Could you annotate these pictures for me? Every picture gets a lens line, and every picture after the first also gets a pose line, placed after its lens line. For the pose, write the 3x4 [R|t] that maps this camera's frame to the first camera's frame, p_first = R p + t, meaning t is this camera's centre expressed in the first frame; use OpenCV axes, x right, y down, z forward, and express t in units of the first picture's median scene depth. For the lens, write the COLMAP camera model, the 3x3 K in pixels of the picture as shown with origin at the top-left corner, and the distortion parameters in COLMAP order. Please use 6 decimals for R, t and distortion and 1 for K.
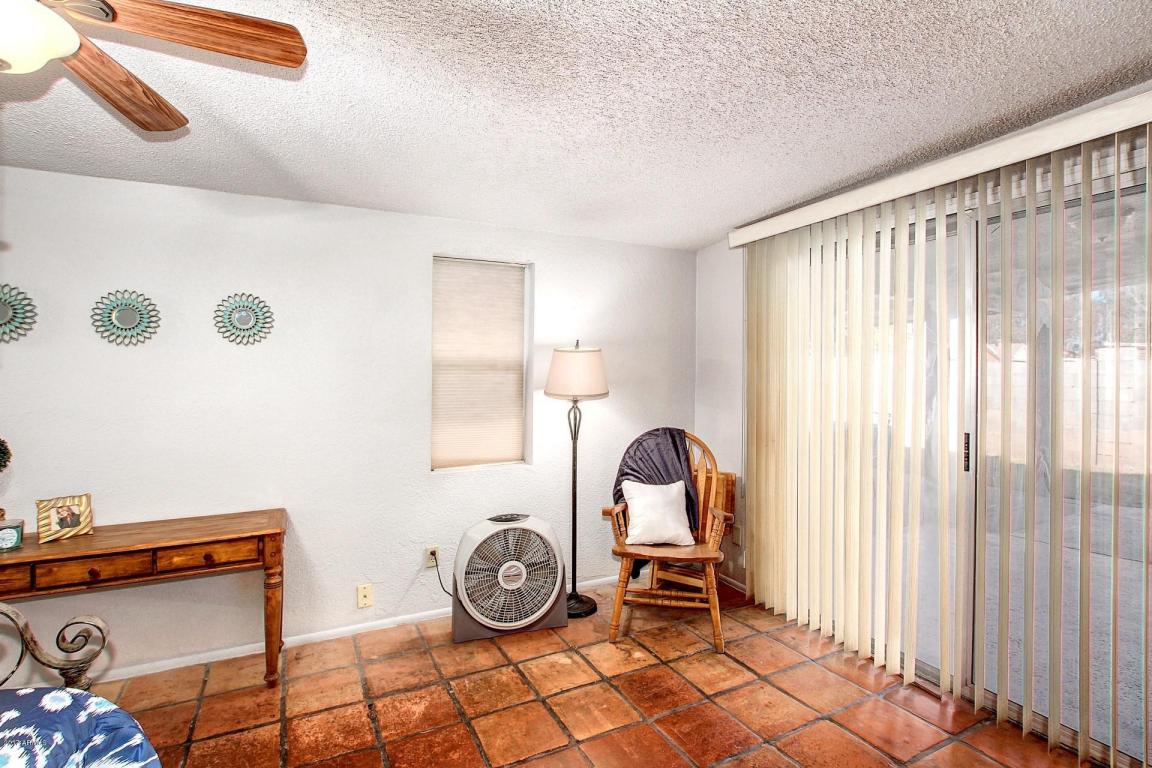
lens RADIAL K [[546.7, 0, 581.2], [0, 546.7, 375.1], [0, 0, 1]] dist [-0.003282, -0.000488]
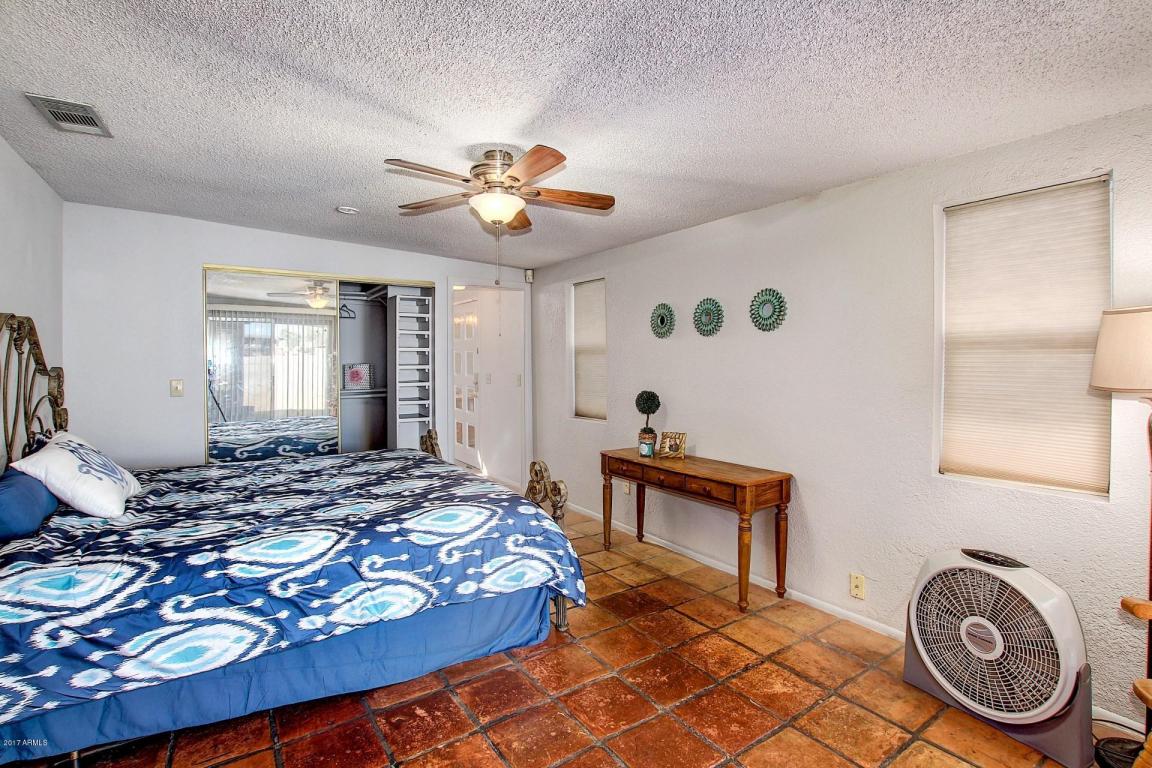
lens RADIAL K [[566.7, 0, 589.6], [0, 566.7, 363.9], [0, 0, 1]] dist [-0.001420, -0.000304]
pose [[0.141860, 0.004043, -0.989878, 0.562830], [-0.002601, 0.999990, 0.003711, 0.012317], [0.989883, 0.002048, 0.141869, 0.424635]]
